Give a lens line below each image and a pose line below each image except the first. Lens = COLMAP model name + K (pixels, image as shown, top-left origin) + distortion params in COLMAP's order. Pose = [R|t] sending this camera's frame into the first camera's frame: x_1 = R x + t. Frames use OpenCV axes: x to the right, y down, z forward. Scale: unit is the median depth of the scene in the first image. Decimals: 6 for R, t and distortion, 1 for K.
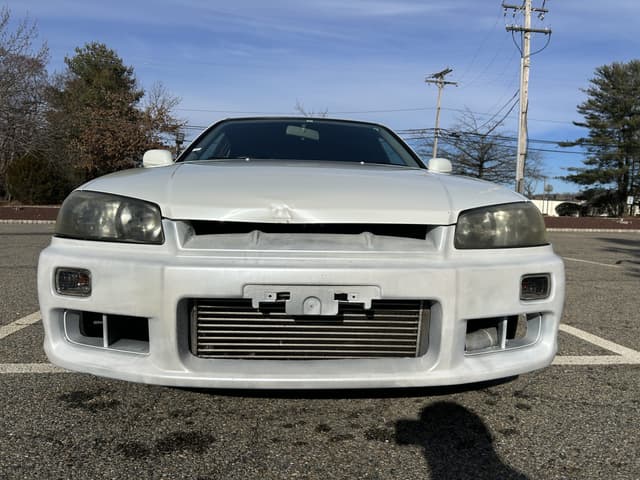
lens RADIAL K [[480.6, 0, 324.1], [0, 480.6, 235.0], [0, 0, 1]] dist [0.052401, -0.057300]
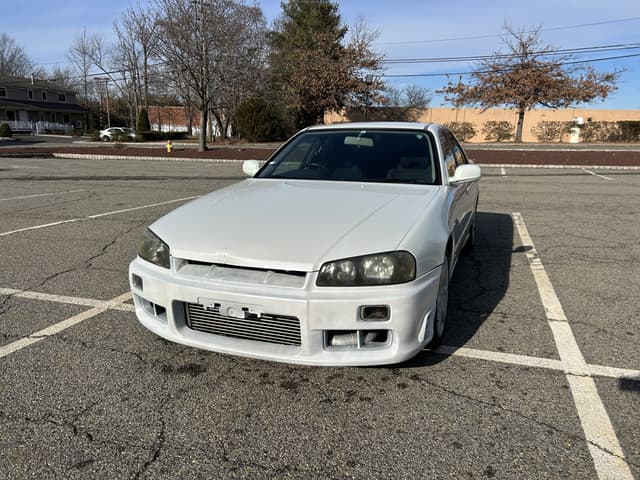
lens RADIAL K [[480.6, 0, 324.2], [0, 480.6, 240.3], [0, 0, 1]] dist [0.052401, -0.057300]
pose [[0.913308, 0.069284, -0.401333, 0.383894], [-0.005418, 0.987403, 0.158130, -0.156922], [0.407234, -0.142247, 0.902179, -0.176473]]
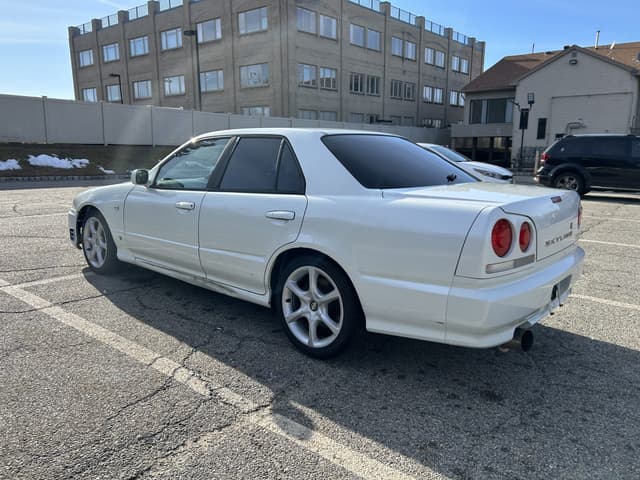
lens RADIAL K [[480.6, 0, 323.1], [0, 480.6, 240.4], [0, 0, 1]] dist [0.052401, -0.057300]
pose [[-0.694866, 0.097245, -0.712534, 0.776122], [-0.064454, 0.978406, 0.196387, -0.244677], [0.716245, 0.182388, -0.673593, 2.104814]]
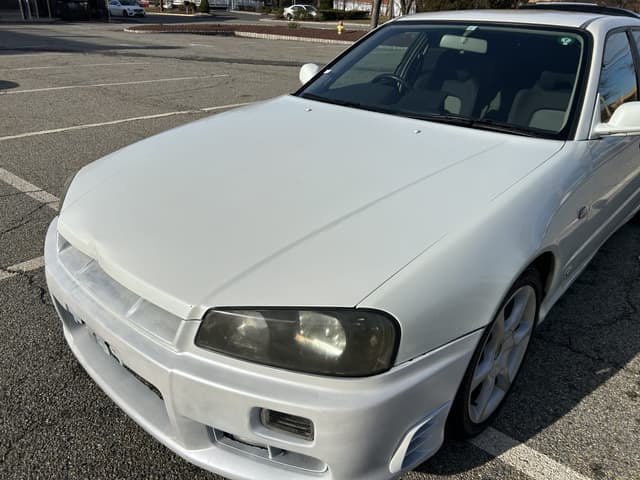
lens RADIAL K [[480.6, 0, 319.6], [0, 480.6, 238.0], [0, 0, 1]] dist [0.052401, -0.057300]
pose [[0.699768, 0.300310, -0.648181, 0.387813], [-0.049135, 0.925431, 0.375718, -0.204802], [0.712679, -0.231067, 0.662342, 0.255425]]
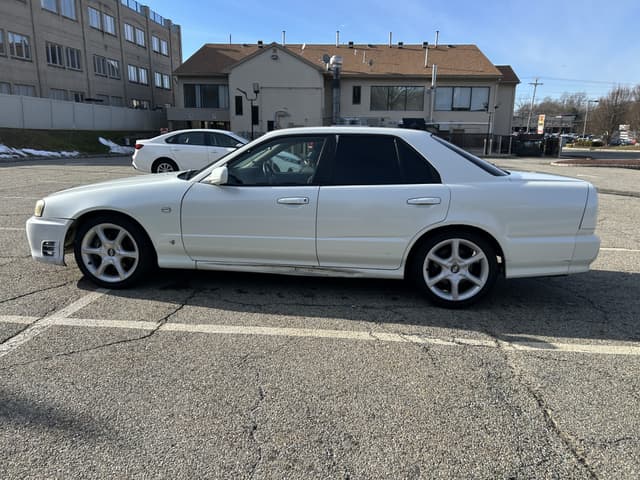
lens RADIAL K [[480.6, 0, 322.6], [0, 480.6, 235.3], [0, 0, 1]] dist [0.052401, -0.057300]
pose [[-0.151775, 0.167042, -0.974198, 1.318010], [-0.069703, 0.981353, 0.179128, -0.215321], [0.985954, 0.095092, -0.137301, 1.367484]]
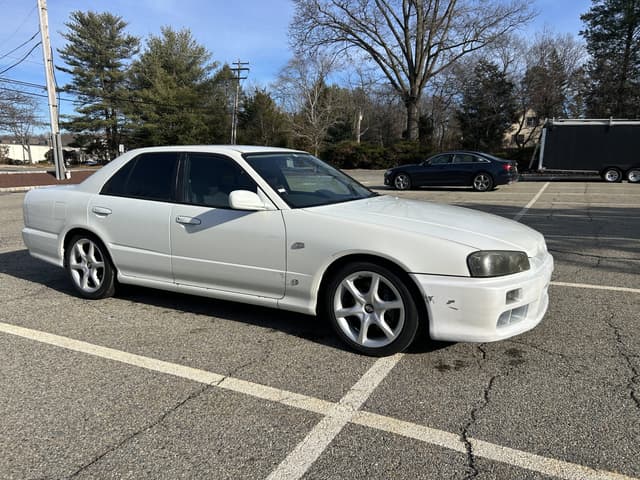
lens RADIAL K [[480.6, 0, 322.2], [0, 480.6, 242.7], [0, 0, 1]] dist [0.052401, -0.057300]
pose [[0.537185, -0.167944, 0.826575, -1.079852], [0.057226, 0.984975, 0.162937, -0.210458], [-0.841521, -0.040226, 0.538725, 0.238228]]
